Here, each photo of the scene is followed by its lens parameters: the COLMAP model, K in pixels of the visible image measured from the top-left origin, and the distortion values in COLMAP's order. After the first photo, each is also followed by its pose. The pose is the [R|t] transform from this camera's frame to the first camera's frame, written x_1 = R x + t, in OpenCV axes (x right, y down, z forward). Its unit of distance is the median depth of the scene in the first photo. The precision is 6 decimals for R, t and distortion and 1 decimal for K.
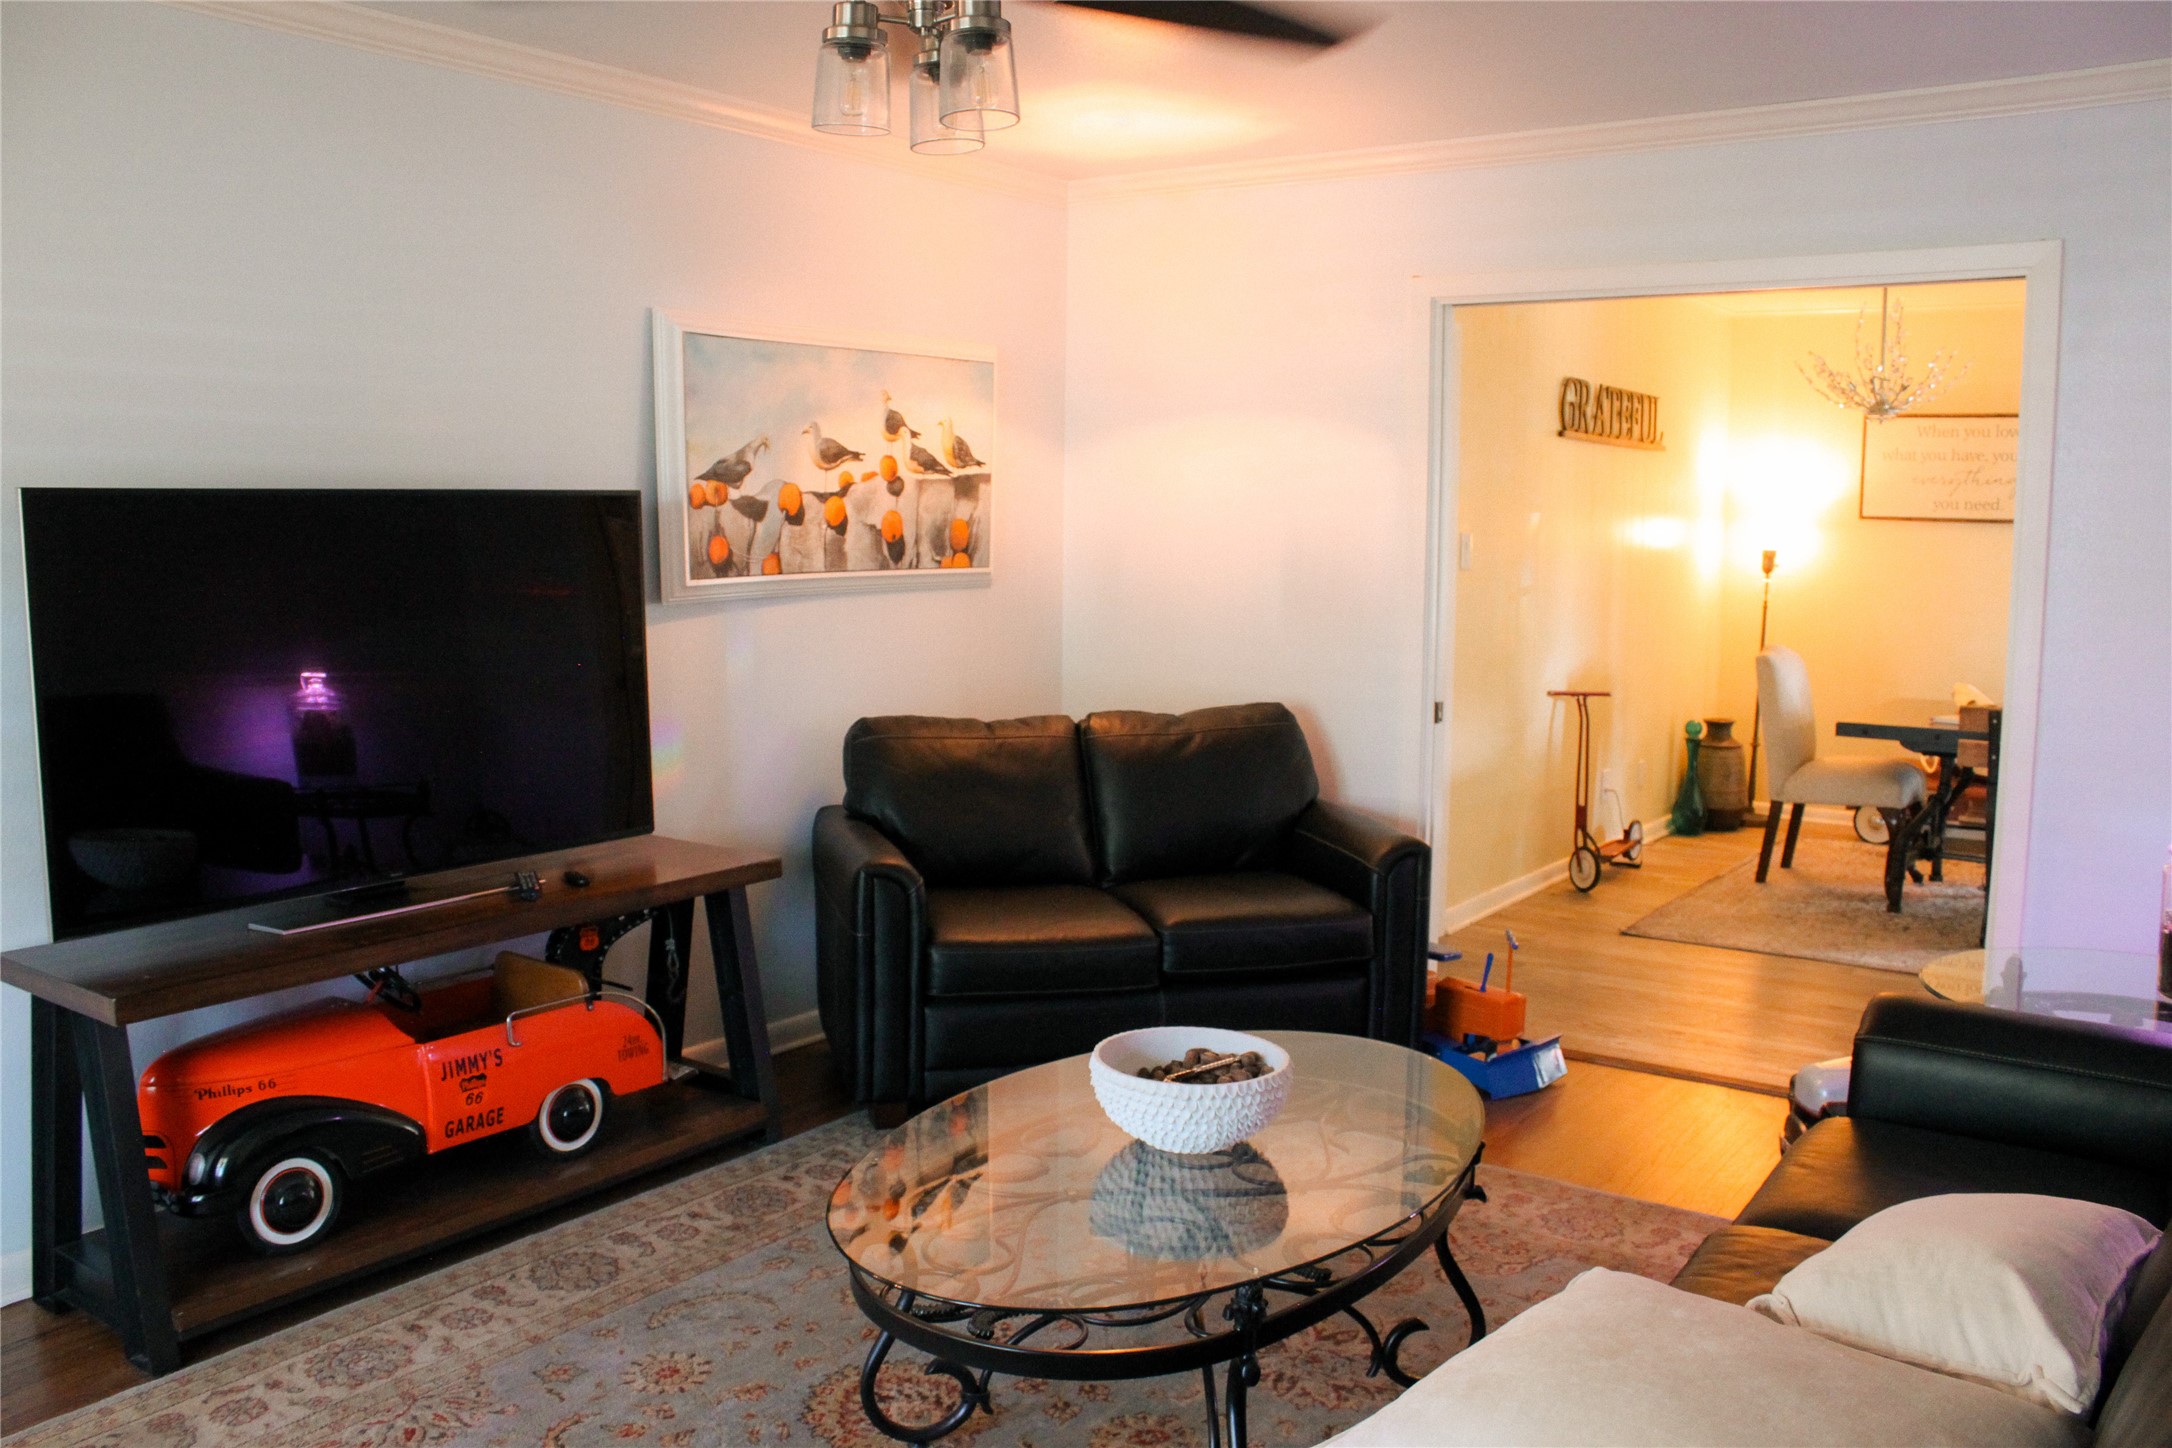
lens RADIAL K [[1819.7, 0, 1085.2], [0, 1819.7, 722.5], [0, 0, 1]] dist [-0.106759, 0.043895]
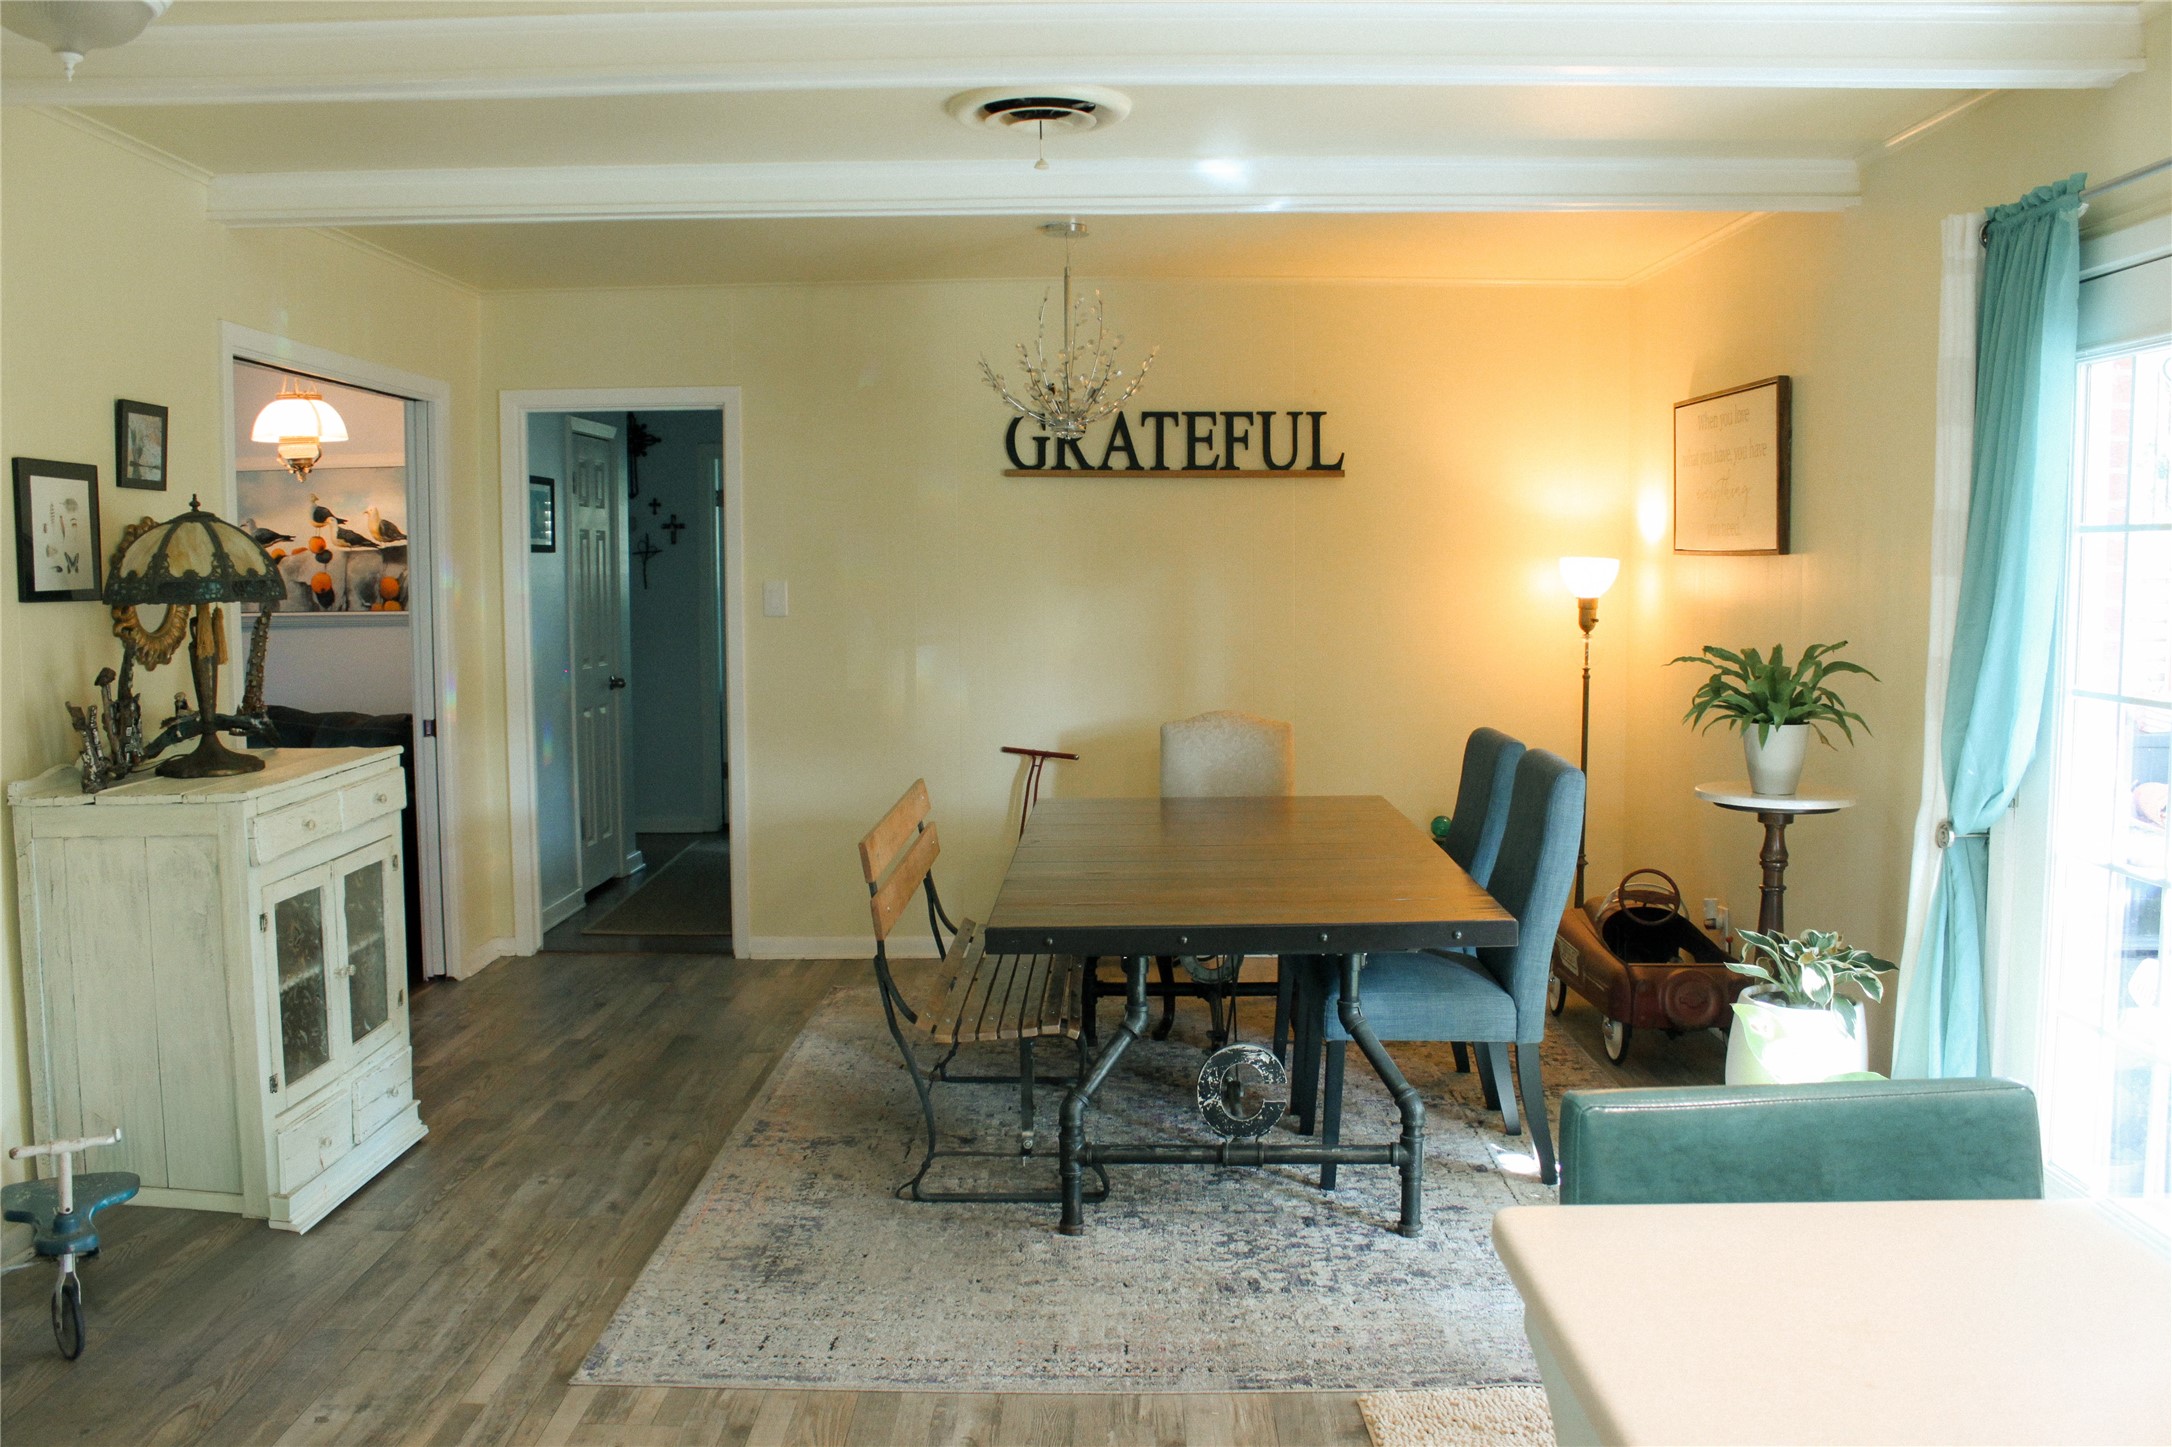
lens RADIAL K [[1819.7, 0, 1086.2], [0, 1819.7, 732.3], [0, 0, 1]] dist [-0.106759, 0.043895]
pose [[0.573180, 0.065200, -0.816832, 1.456479], [-0.080866, 0.996464, 0.022794, -0.068412], [0.815430, 0.052989, 0.576426, 0.656857]]
